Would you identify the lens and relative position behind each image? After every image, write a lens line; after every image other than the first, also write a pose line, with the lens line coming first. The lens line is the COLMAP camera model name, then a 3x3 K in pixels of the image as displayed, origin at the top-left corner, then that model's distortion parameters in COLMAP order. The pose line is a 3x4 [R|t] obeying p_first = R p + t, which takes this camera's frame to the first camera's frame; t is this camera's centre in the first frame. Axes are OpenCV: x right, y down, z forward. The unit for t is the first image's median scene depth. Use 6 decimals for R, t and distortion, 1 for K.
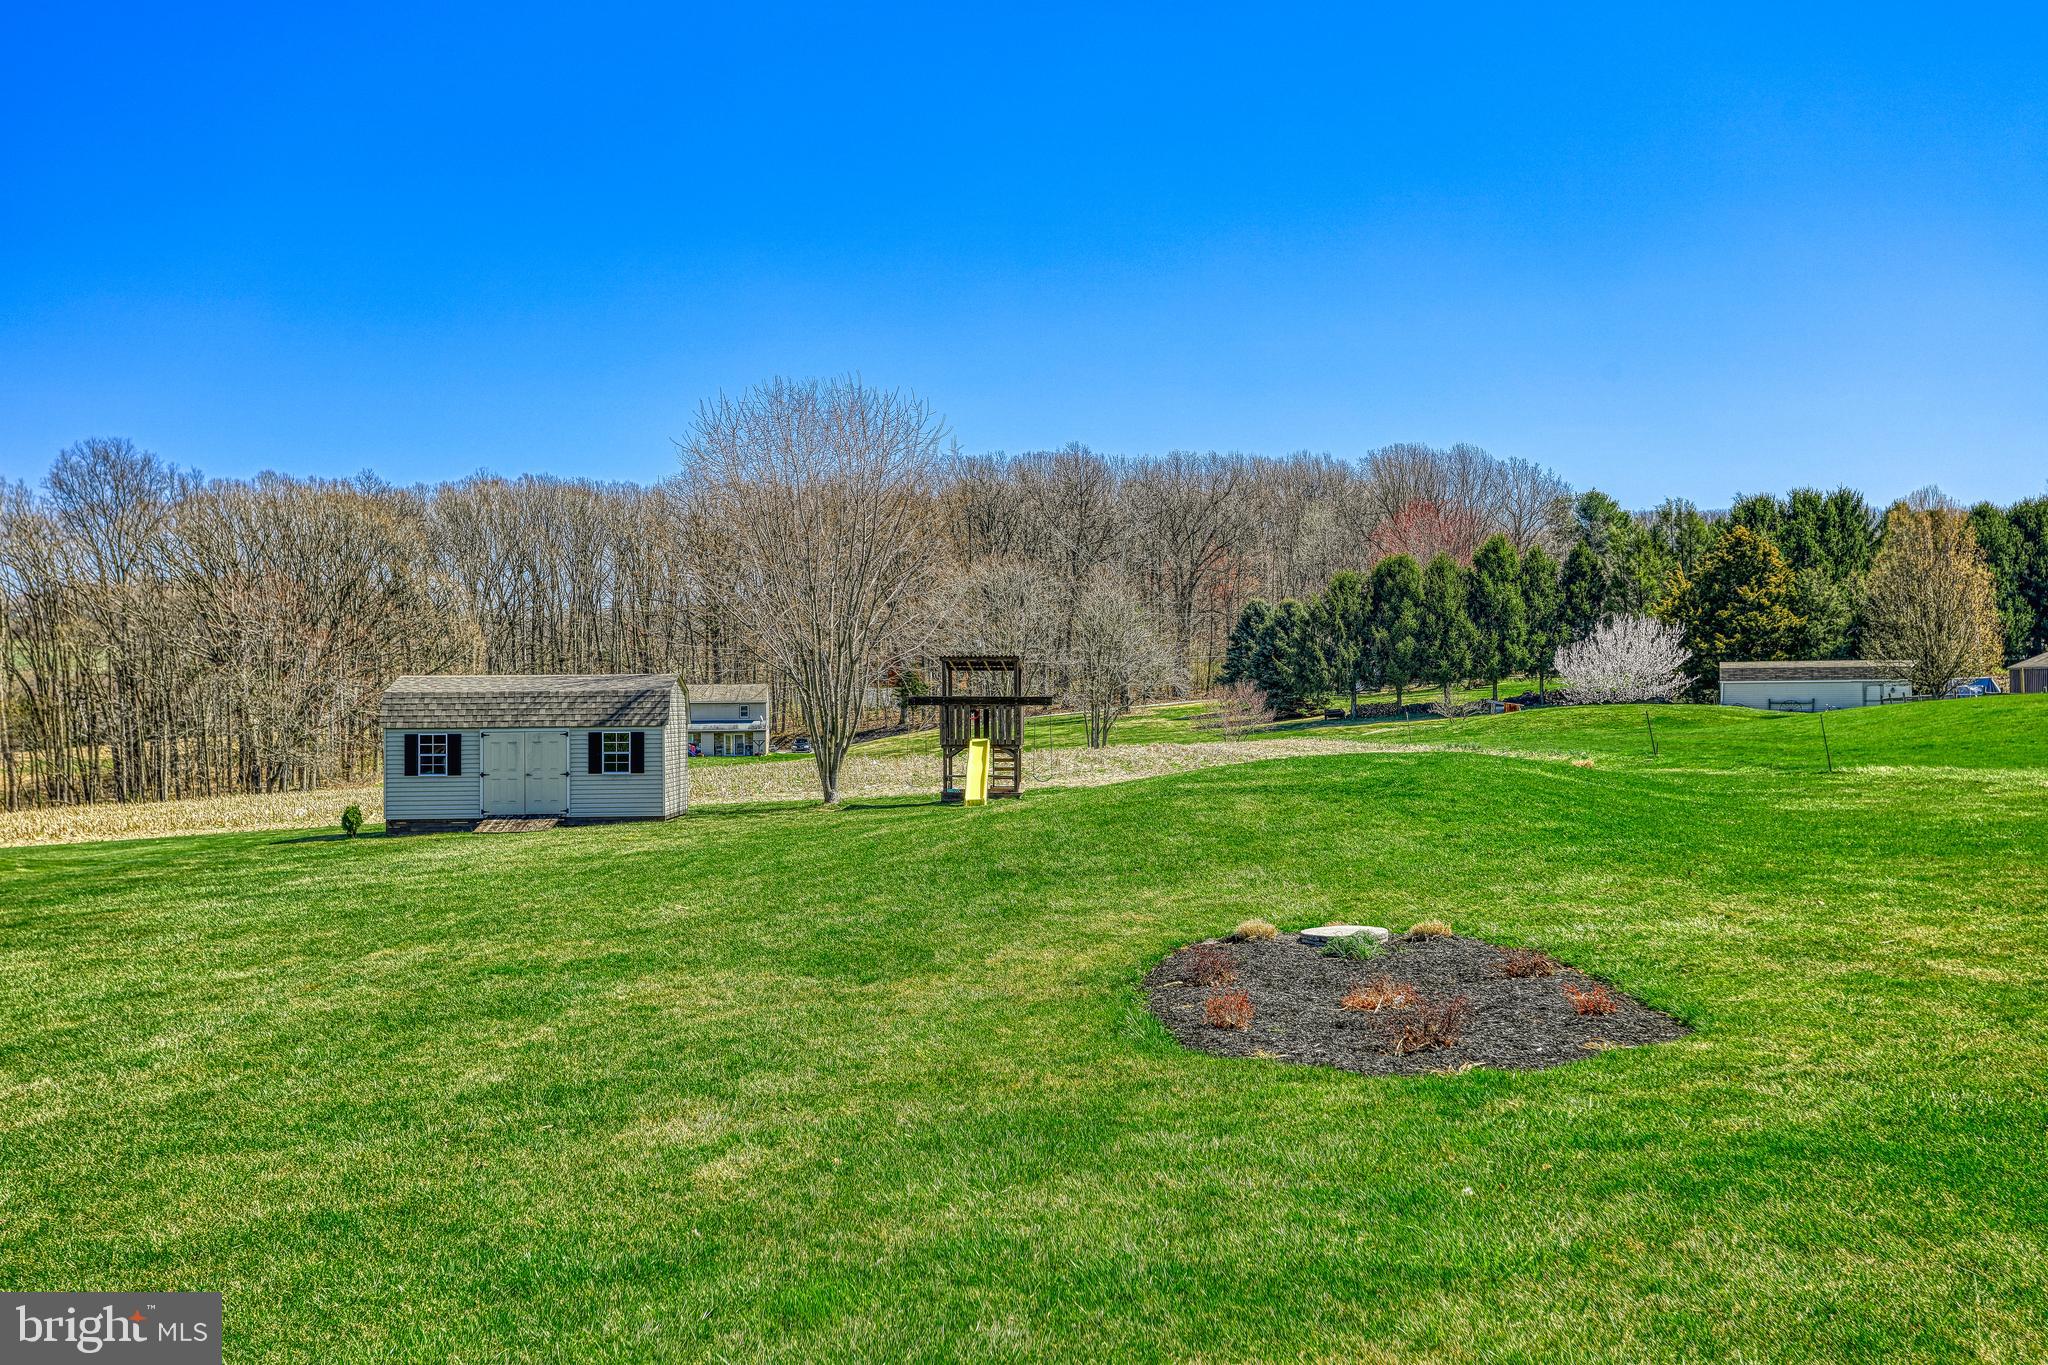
lens RADIAL K [[2233.1, 0, 1017.6], [0, 2233.1, 672.5], [0, 0, 1]] dist [0.100220, 0.000000]
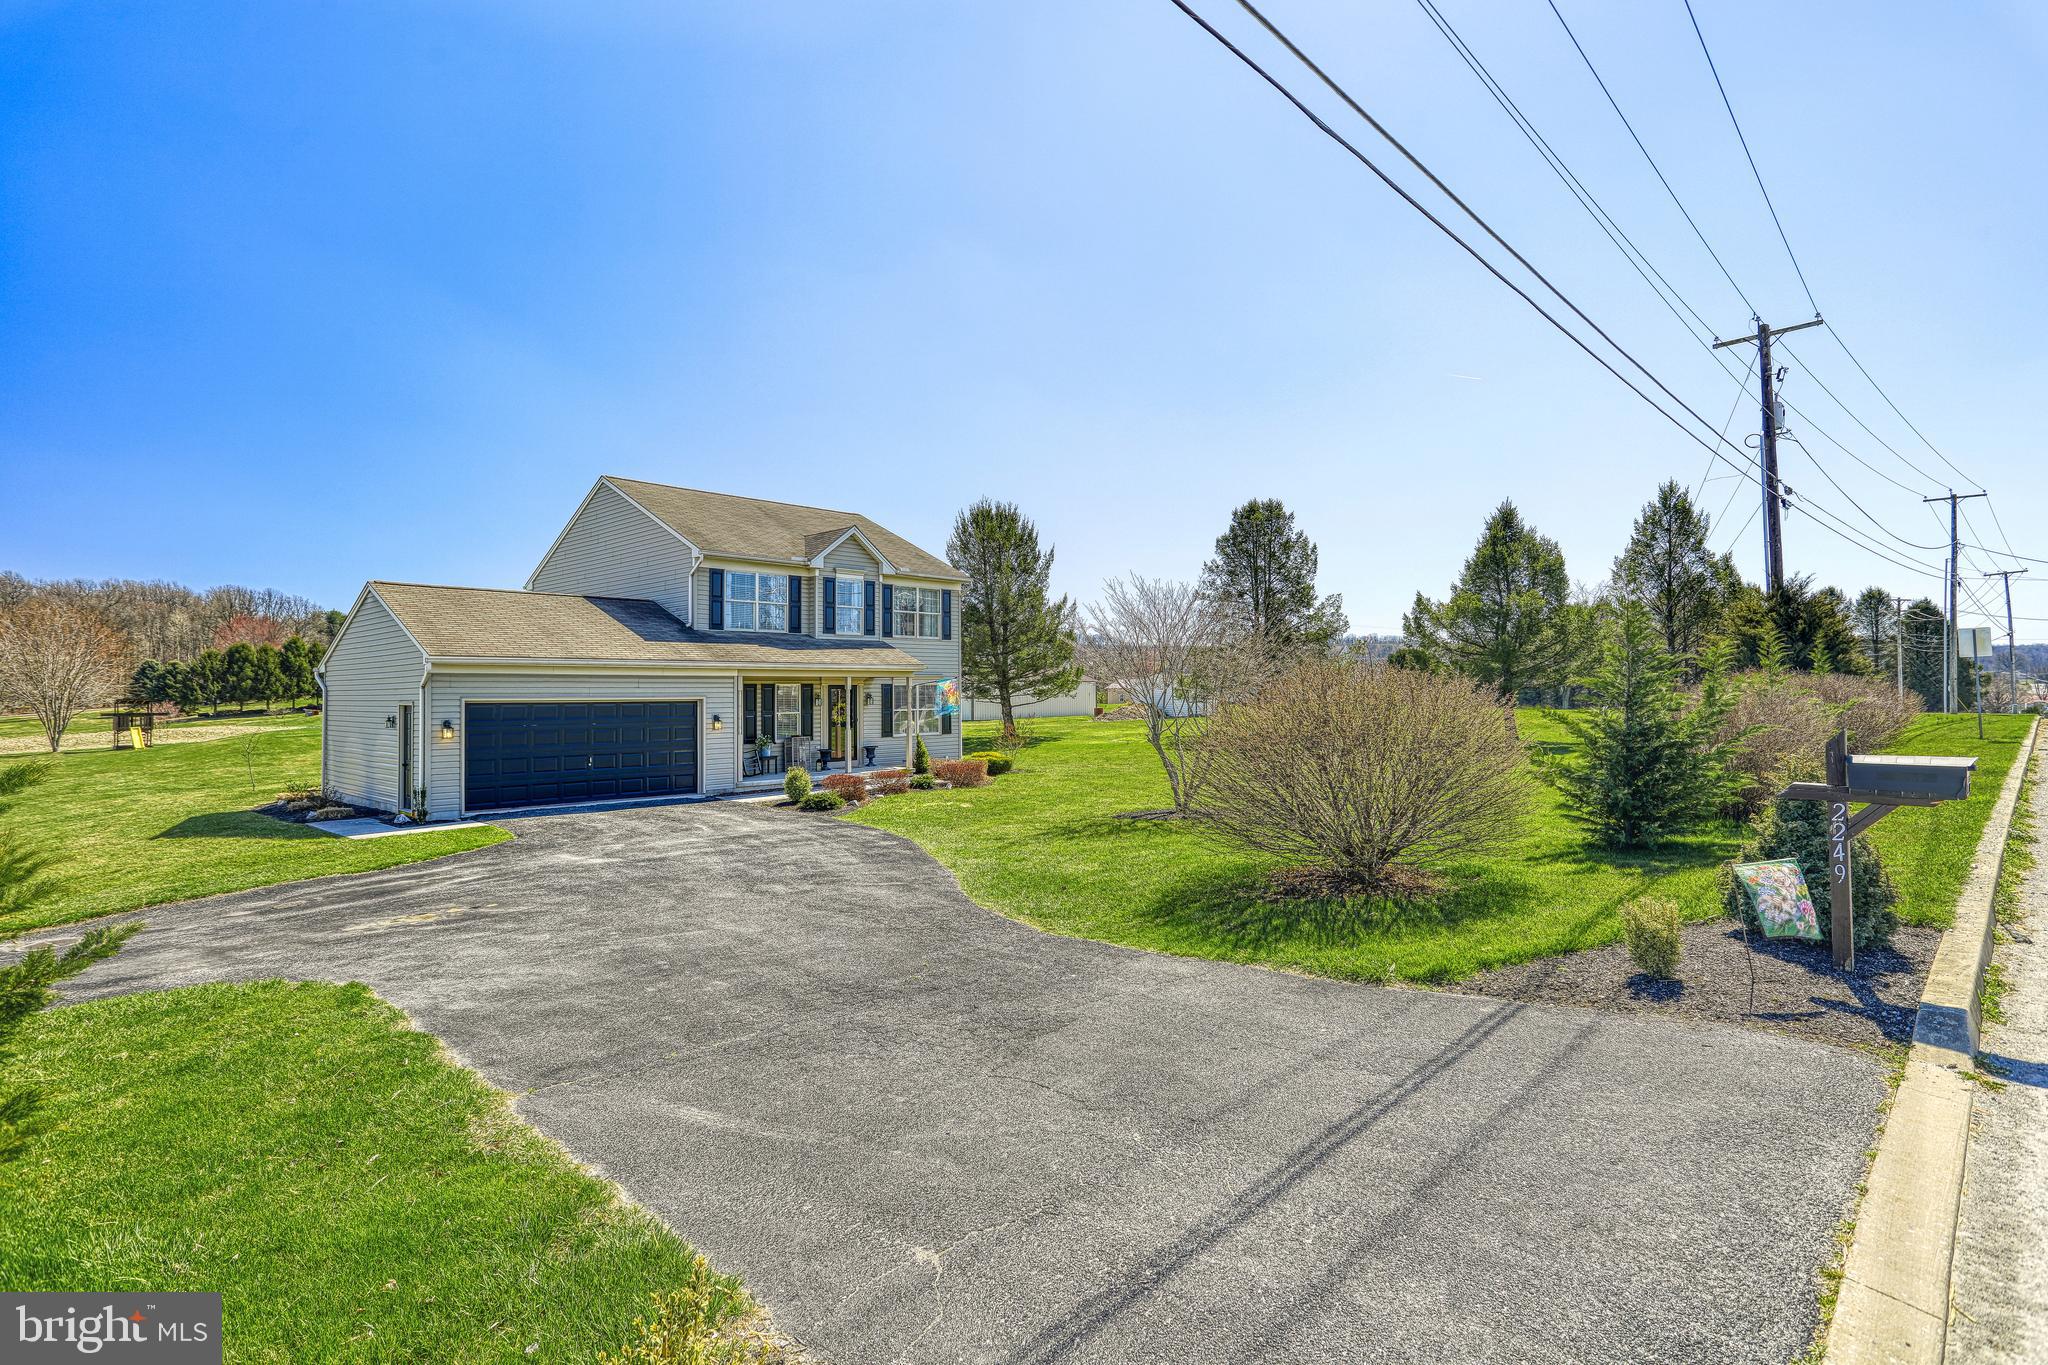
lens RADIAL K [[979.6, 0, 1024.7], [0, 979.6, 678.4], [0, 0, 1]] dist [-0.010843, 0.005105]
pose [[0.639703, 0.011980, 0.768529, -0.078197], [-0.002464, 0.999905, -0.013536, -0.006190], [-0.768619, 0.006765, 0.639671, -0.221215]]
